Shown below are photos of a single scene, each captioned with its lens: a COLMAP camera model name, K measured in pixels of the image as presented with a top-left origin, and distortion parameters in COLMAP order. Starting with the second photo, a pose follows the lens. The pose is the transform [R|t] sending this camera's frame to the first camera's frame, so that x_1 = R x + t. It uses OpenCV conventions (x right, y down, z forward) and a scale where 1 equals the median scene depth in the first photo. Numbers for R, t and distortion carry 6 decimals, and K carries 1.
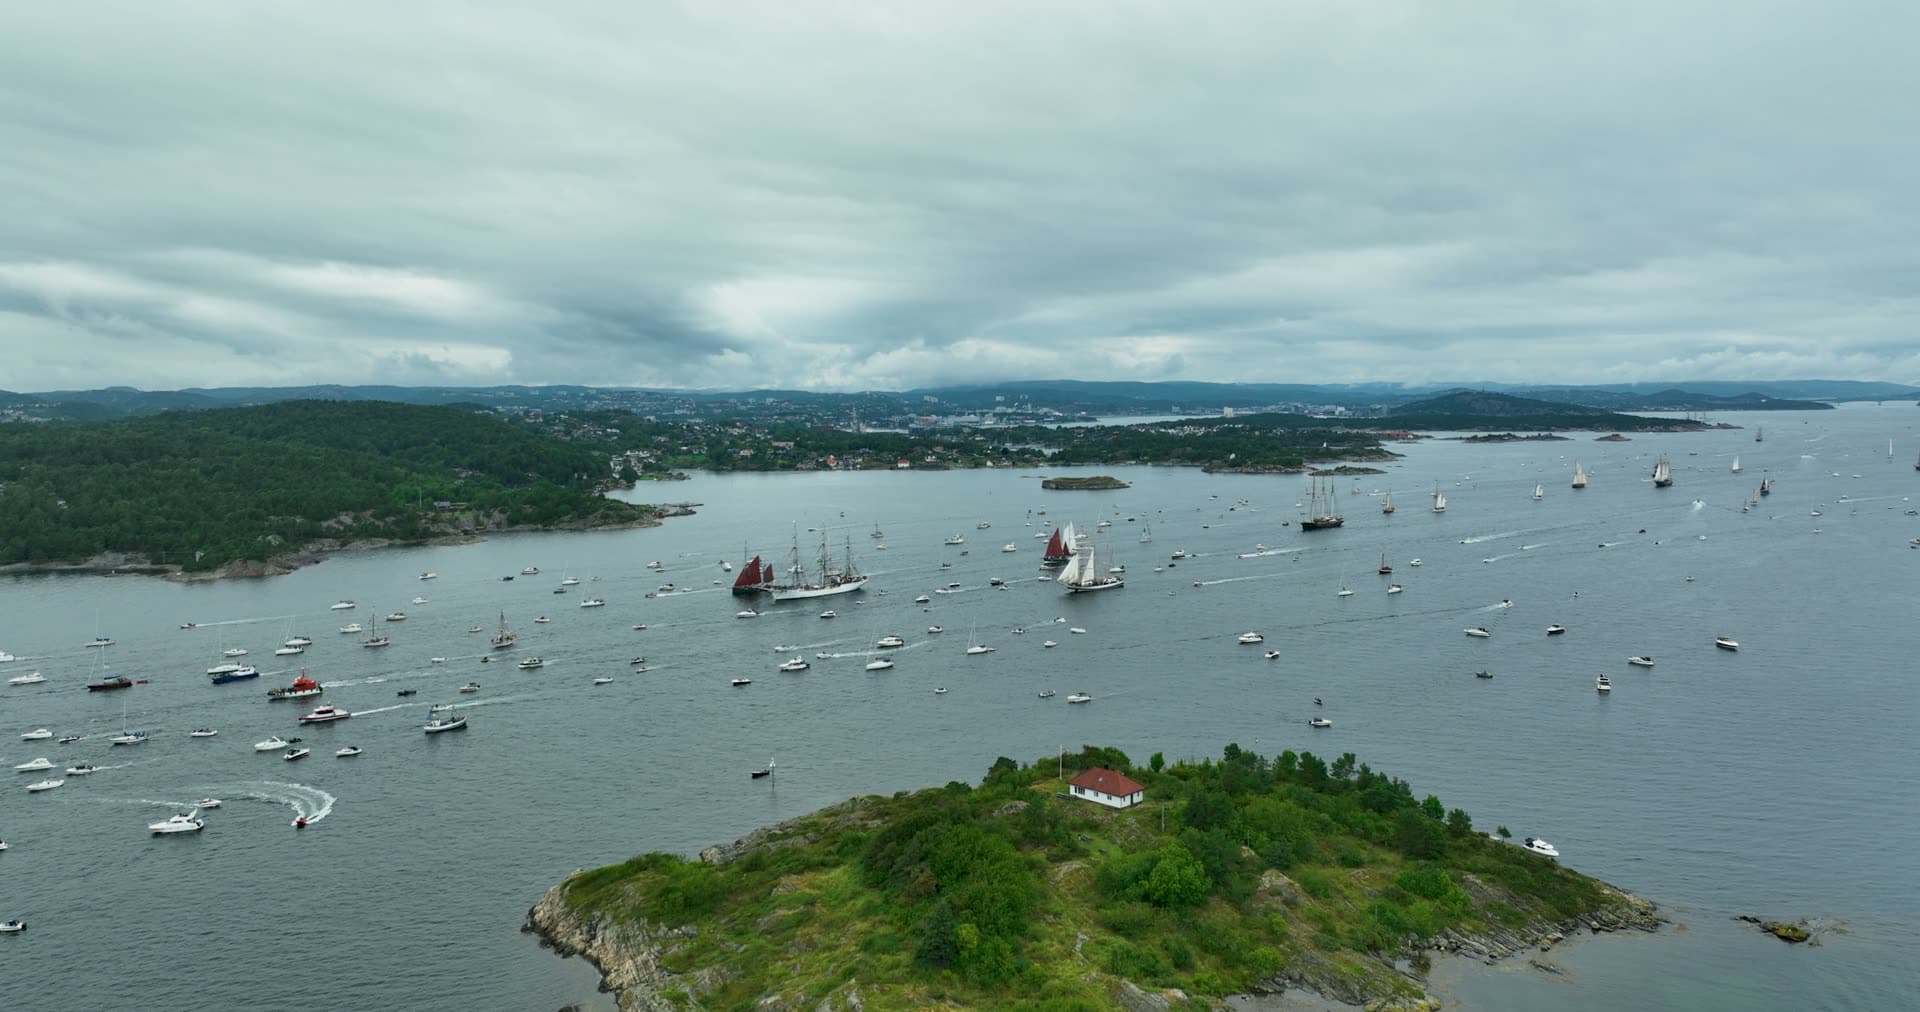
lens RADIAL K [[1344.8, 0, 960.0], [0, 1344.8, 506.0], [0, 0, 1]] dist [0.003913, 0.008417]
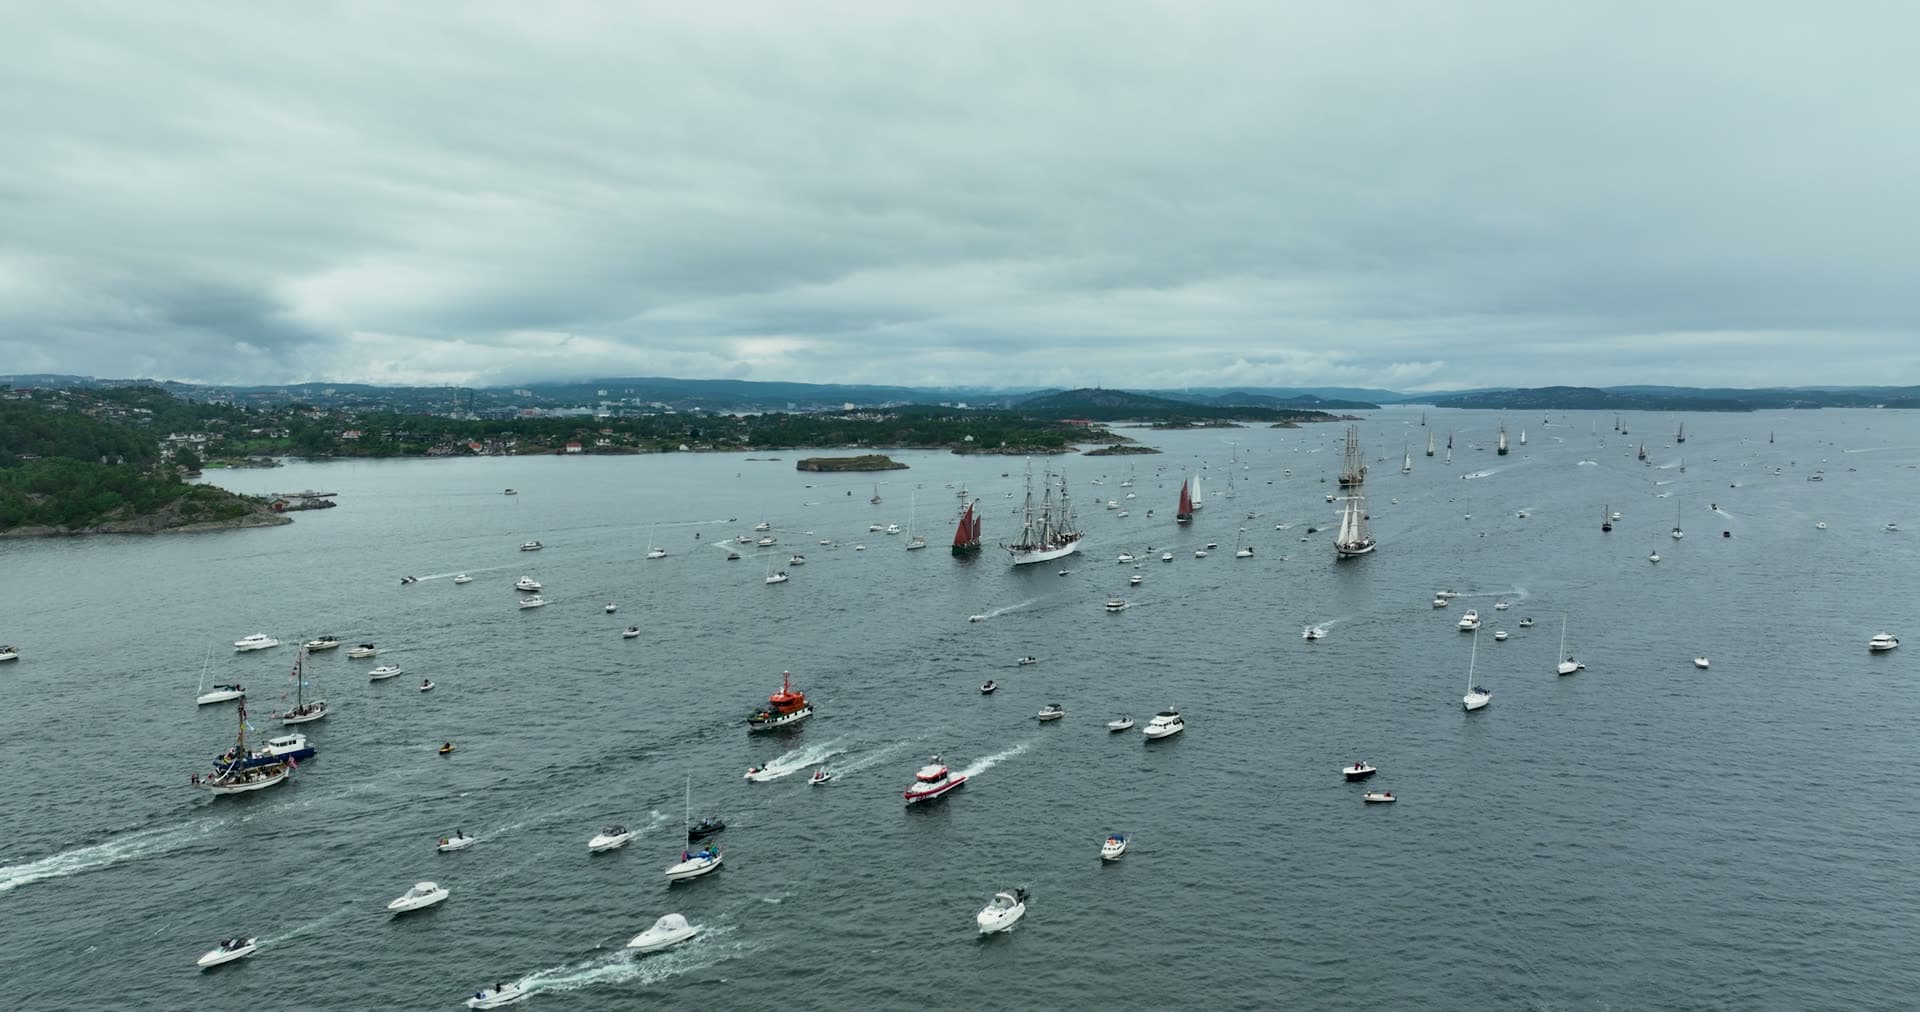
lens RADIAL K [[1344.8, 0, 960.0], [0, 1344.8, 506.0], [0, 0, 1]] dist [0.003913, 0.008417]
pose [[0.952381, -0.017407, 0.304415, -0.067154], [0.018306, 0.999832, -0.000101, 0.007061], [-0.304362, 0.005669, 0.952540, 0.182217]]
